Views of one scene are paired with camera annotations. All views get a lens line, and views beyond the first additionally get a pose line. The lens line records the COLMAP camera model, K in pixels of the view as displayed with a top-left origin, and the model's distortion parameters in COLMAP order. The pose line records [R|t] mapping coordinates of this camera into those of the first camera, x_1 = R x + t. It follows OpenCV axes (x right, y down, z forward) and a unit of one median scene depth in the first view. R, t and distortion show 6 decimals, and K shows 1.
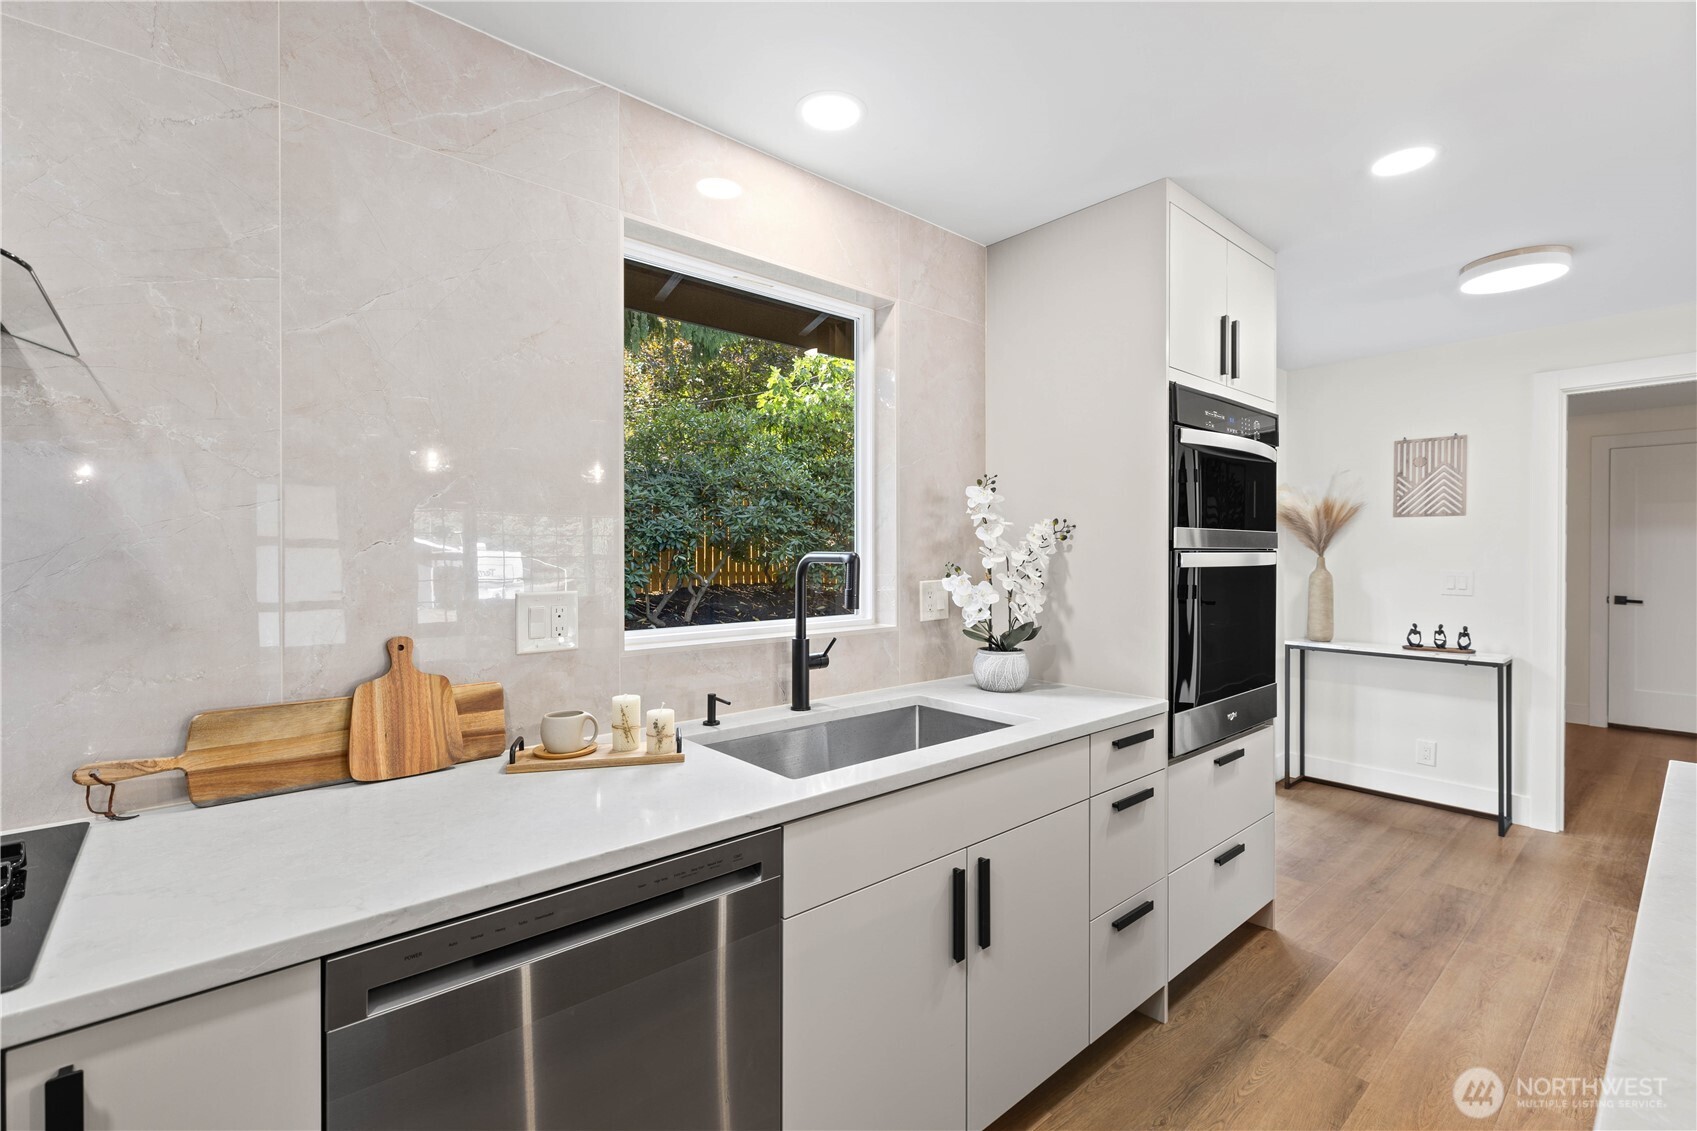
lens RADIAL K [[757.1, 0, 862.7], [0, 757.1, 552.0], [0, 0, 1]] dist [0.005719, -0.000839]
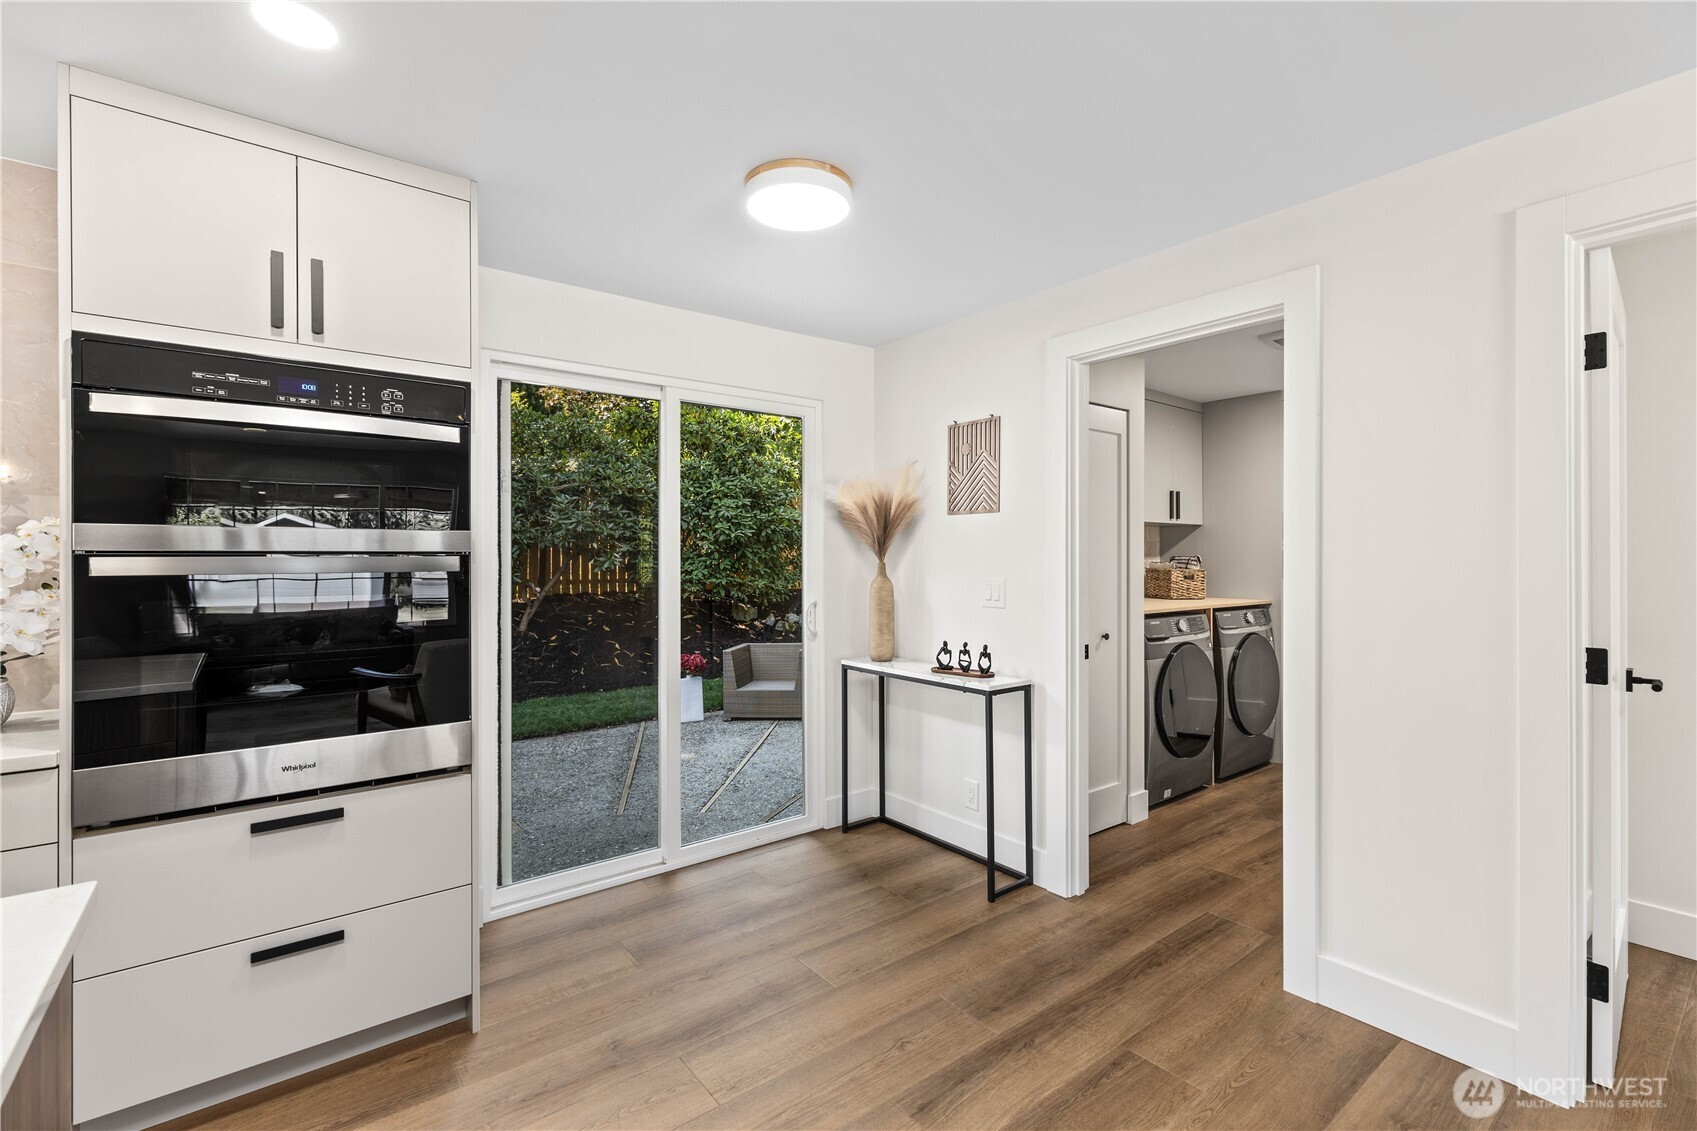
lens RADIAL K [[757.1, 0, 860.7], [0, 757.1, 553.7], [0, 0, 1]] dist [0.005719, -0.000839]
pose [[0.998547, -0.003224, -0.053795, 0.687157], [0.002848, 0.999971, -0.007060, 0.002980], [0.053816, 0.006897, 0.998527, 0.158275]]
